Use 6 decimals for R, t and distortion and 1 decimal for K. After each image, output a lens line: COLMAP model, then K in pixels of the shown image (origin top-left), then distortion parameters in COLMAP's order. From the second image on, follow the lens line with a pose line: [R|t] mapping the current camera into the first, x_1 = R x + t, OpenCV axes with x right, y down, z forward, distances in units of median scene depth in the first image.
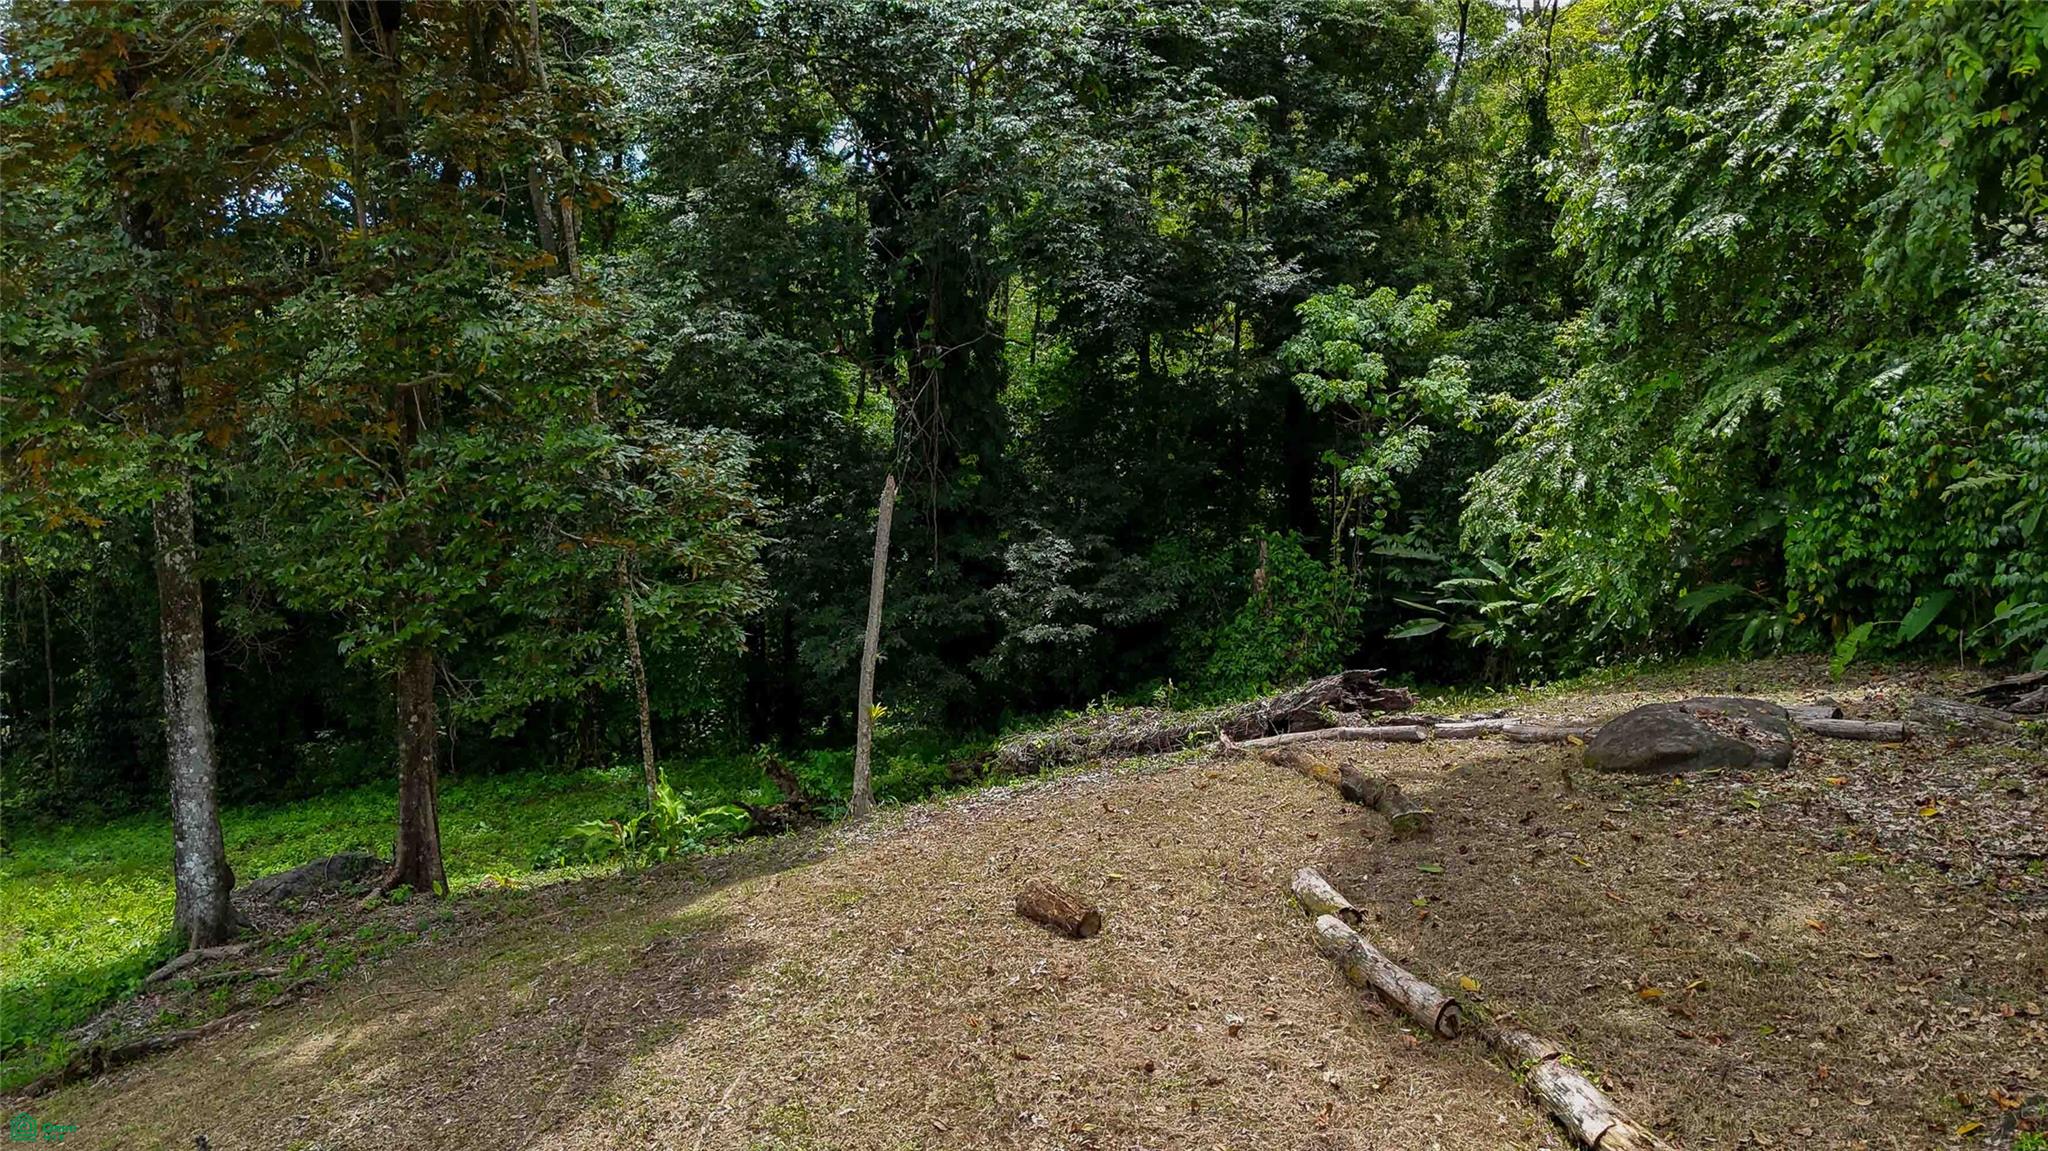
lens RADIAL K [[1508.0, 0, 1024.0], [0, 1508.0, 575.5], [0, 0, 1]] dist [0.101575, -0.106390]
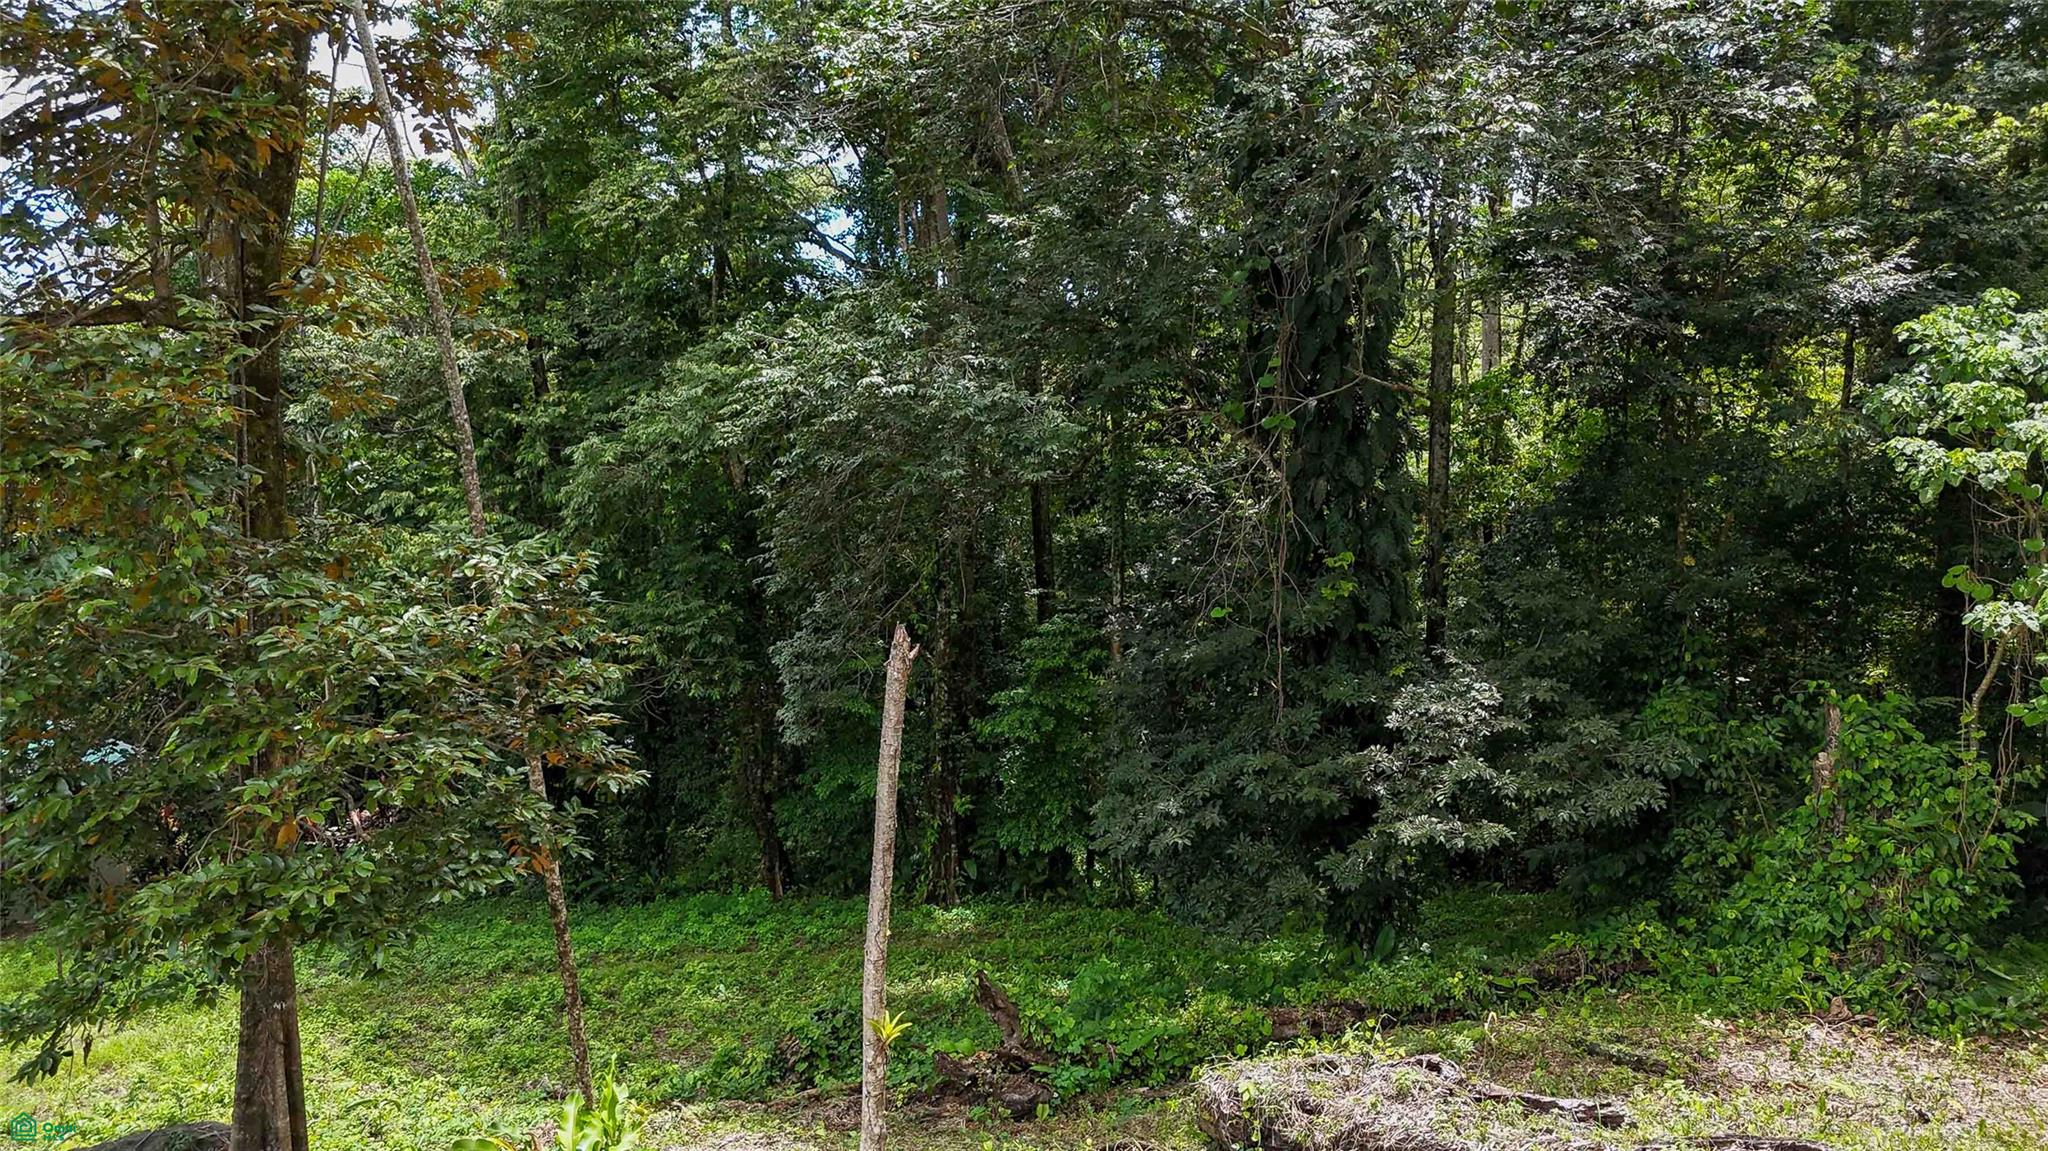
lens RADIAL K [[1510.1, 0, 1020.1], [0, 1510.1, 568.4], [0, 0, 1]] dist [0.057690, -0.064067]
pose [[0.911331, 0.038419, -0.409877, 0.116760], [-0.054312, 0.998153, -0.027199, -0.047525], [0.408075, 0.047049, 0.911735, 0.319188]]
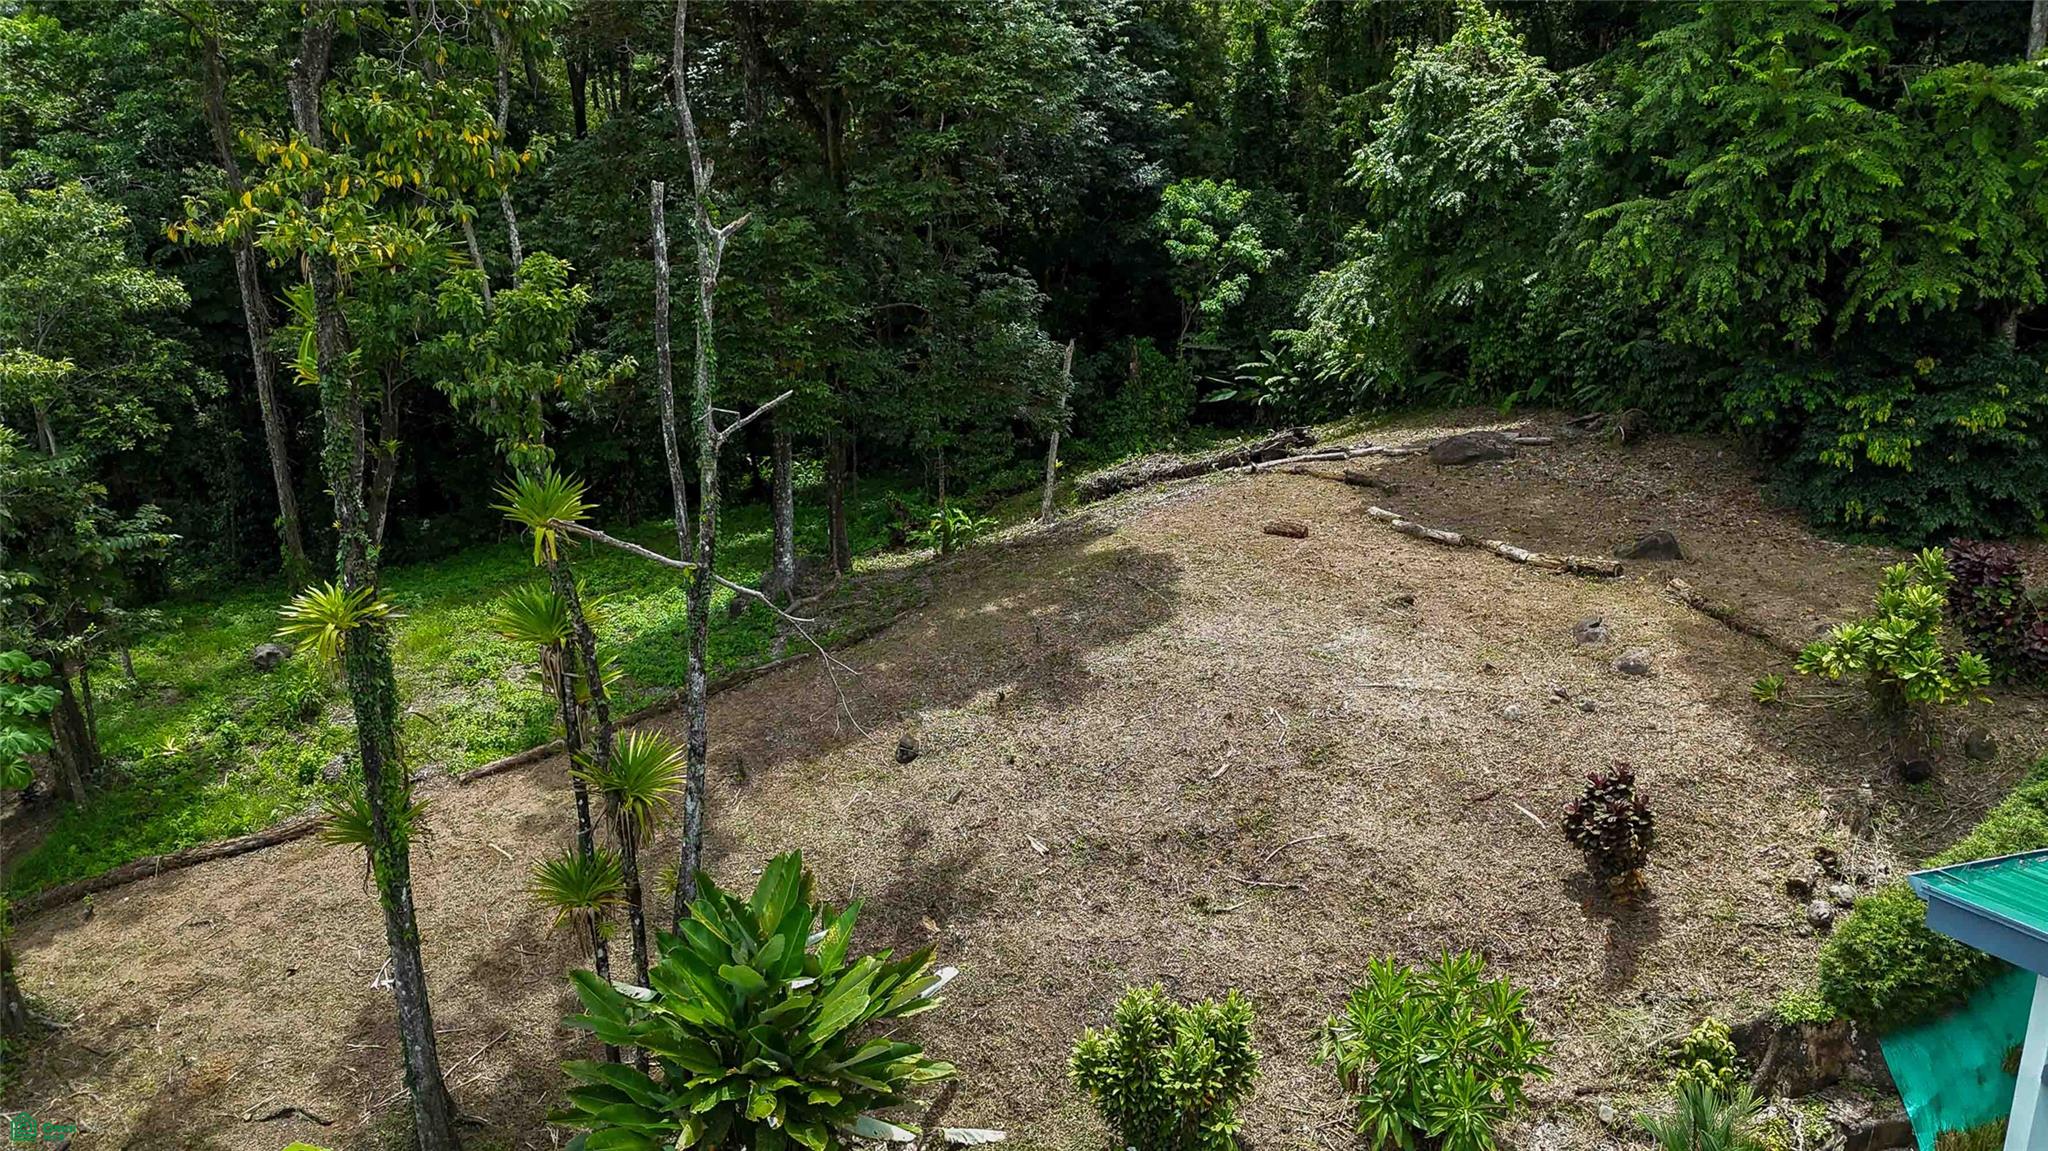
lens RADIAL K [[1508.0, 0, 1024.0], [0, 1508.0, 575.5], [0, 0, 1]] dist [0.101575, -0.106390]
pose [[0.953445, -0.082805, 0.289974, -0.457952], [0.033708, 0.984801, 0.170386, -0.062694], [-0.299676, -0.152679, 0.941745, -0.517539]]
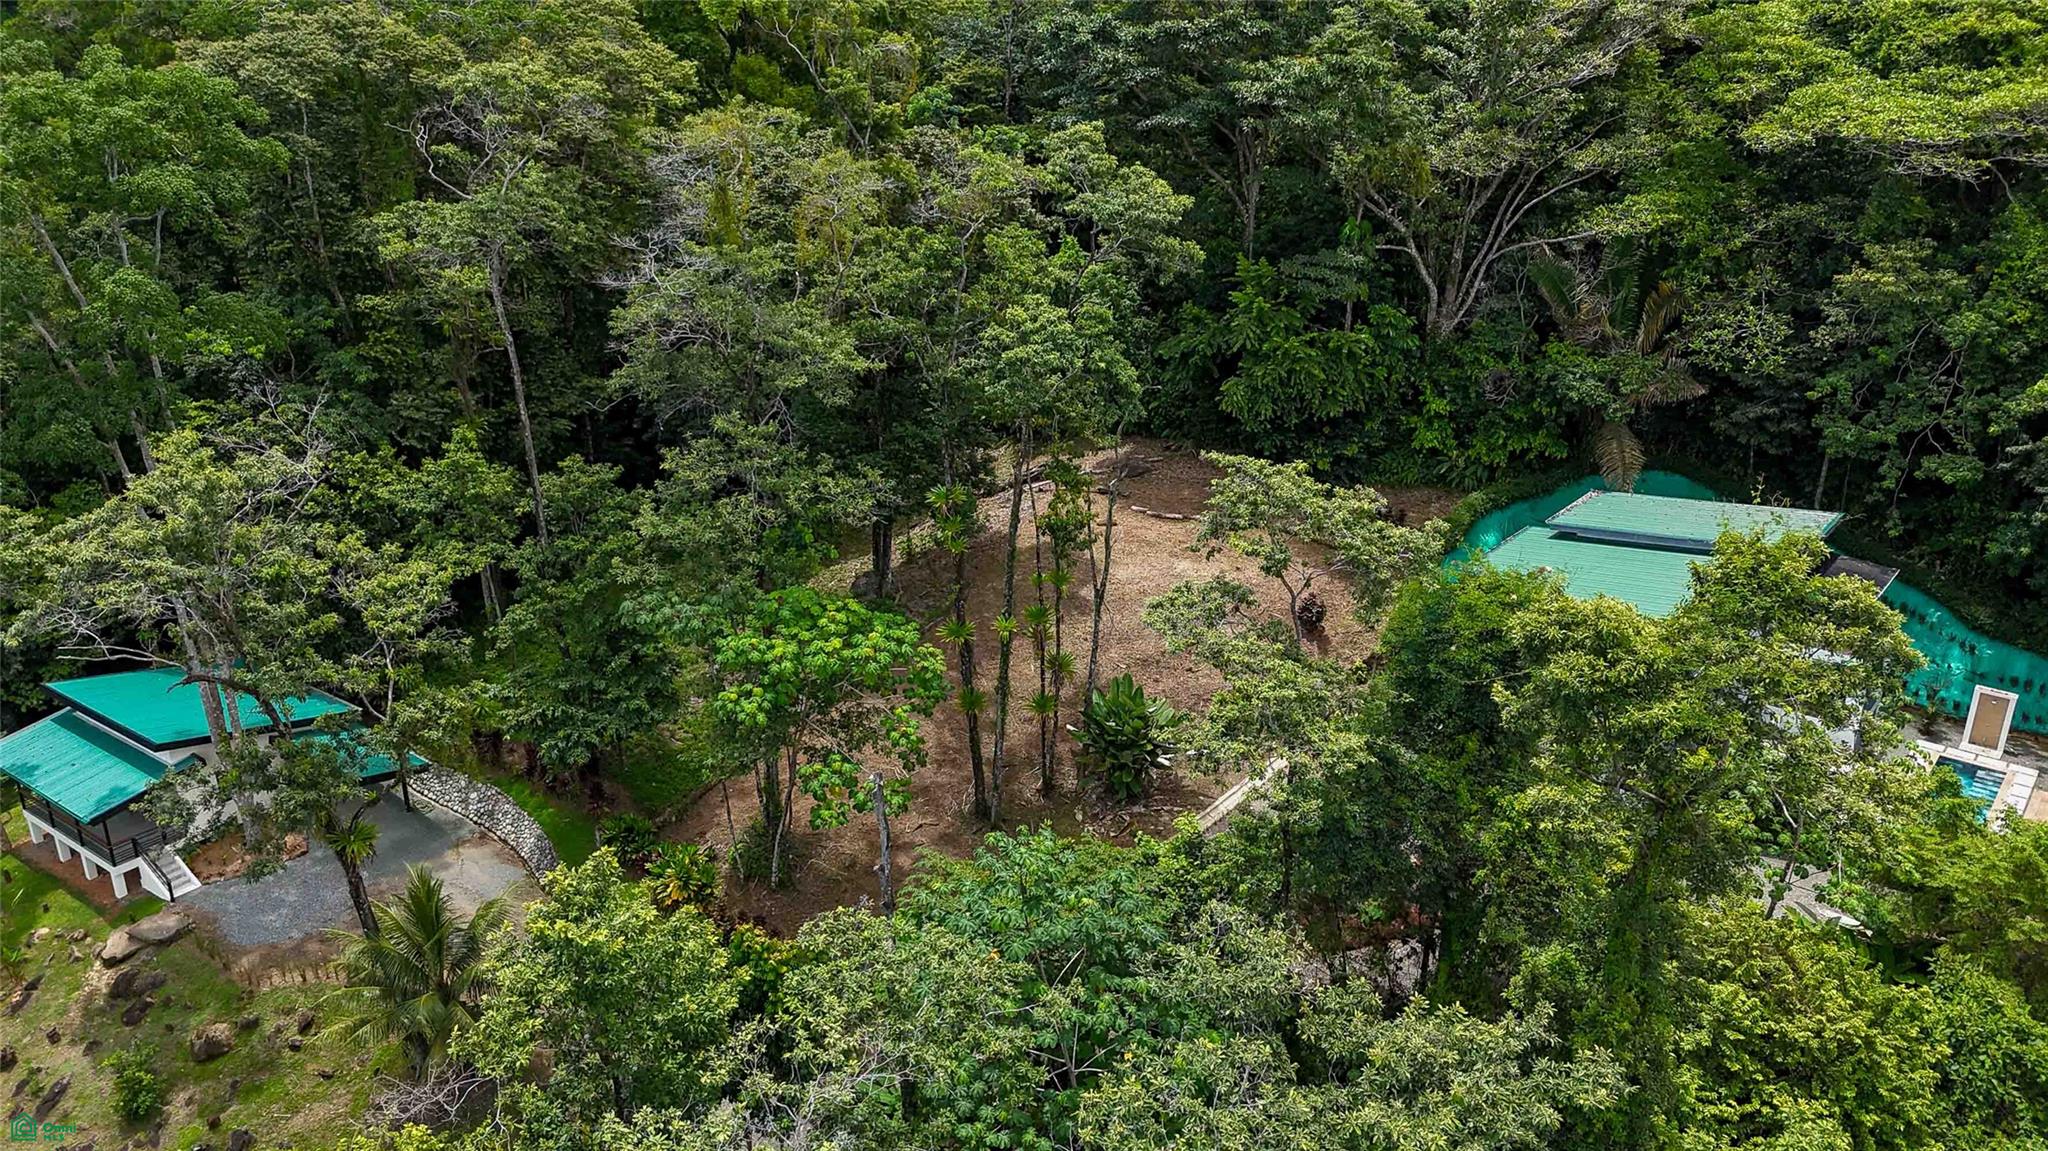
lens RADIAL K [[1508.0, 0, 1024.0], [0, 1508.0, 575.5], [0, 0, 1]] dist [0.101575, -0.106390]
pose [[0.644141, -0.268789, 0.716125, -1.768393], [0.084828, 0.955553, 0.282354, -0.505486], [-0.760188, -0.121129, 0.638312, -1.008848]]
